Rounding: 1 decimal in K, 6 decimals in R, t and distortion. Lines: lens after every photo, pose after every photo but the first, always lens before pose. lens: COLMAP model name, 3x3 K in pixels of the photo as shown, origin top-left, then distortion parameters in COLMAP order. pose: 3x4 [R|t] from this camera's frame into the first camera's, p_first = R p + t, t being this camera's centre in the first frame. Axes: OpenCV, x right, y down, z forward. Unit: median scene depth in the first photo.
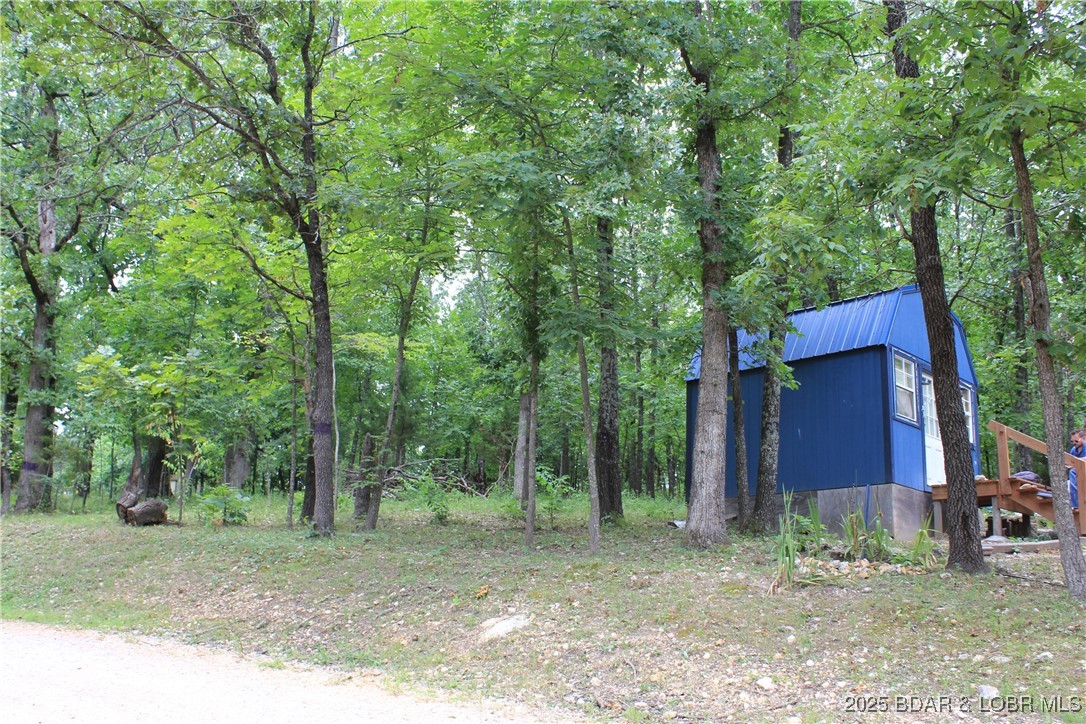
lens RADIAL K [[986.3, 0, 543.4], [0, 986.3, 389.3], [0, 0, 1]] dist [-0.063595, -0.008034]
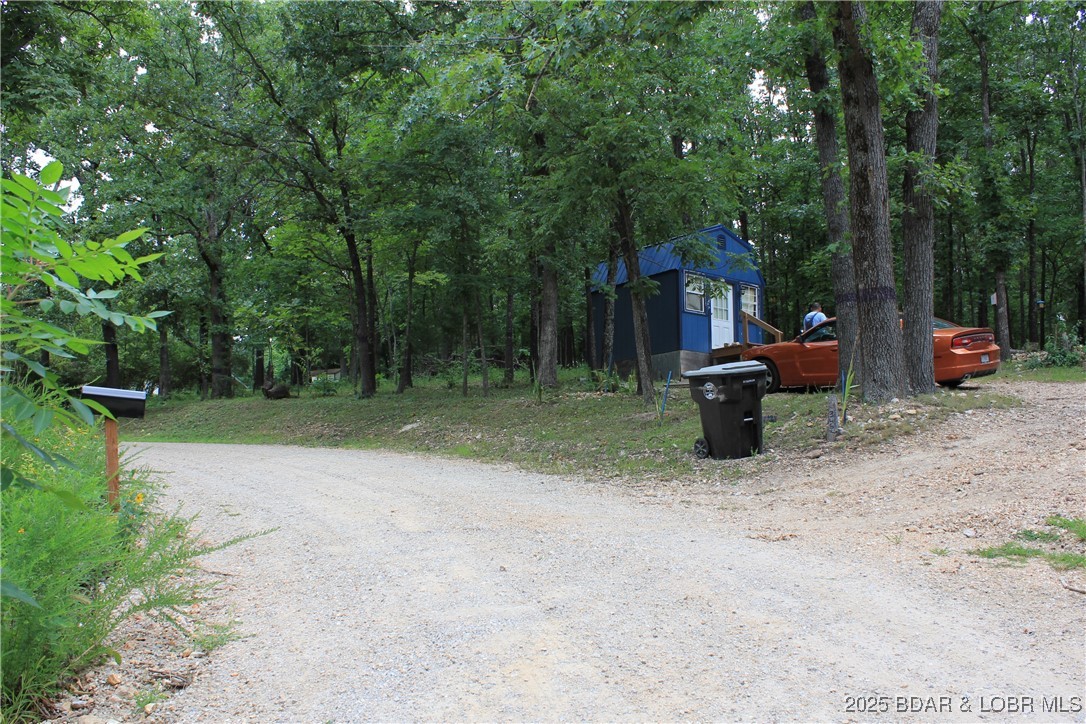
lens RADIAL K [[893.4, 0, 543.0], [0, 893.4, 362.0], [0, 0, 1]] dist [-0.096967, 0.002882]
pose [[0.987860, -0.063384, -0.141824, 0.283561], [0.076990, 0.992723, 0.092597, -0.038848], [0.134923, -0.102392, 0.985551, -0.493642]]
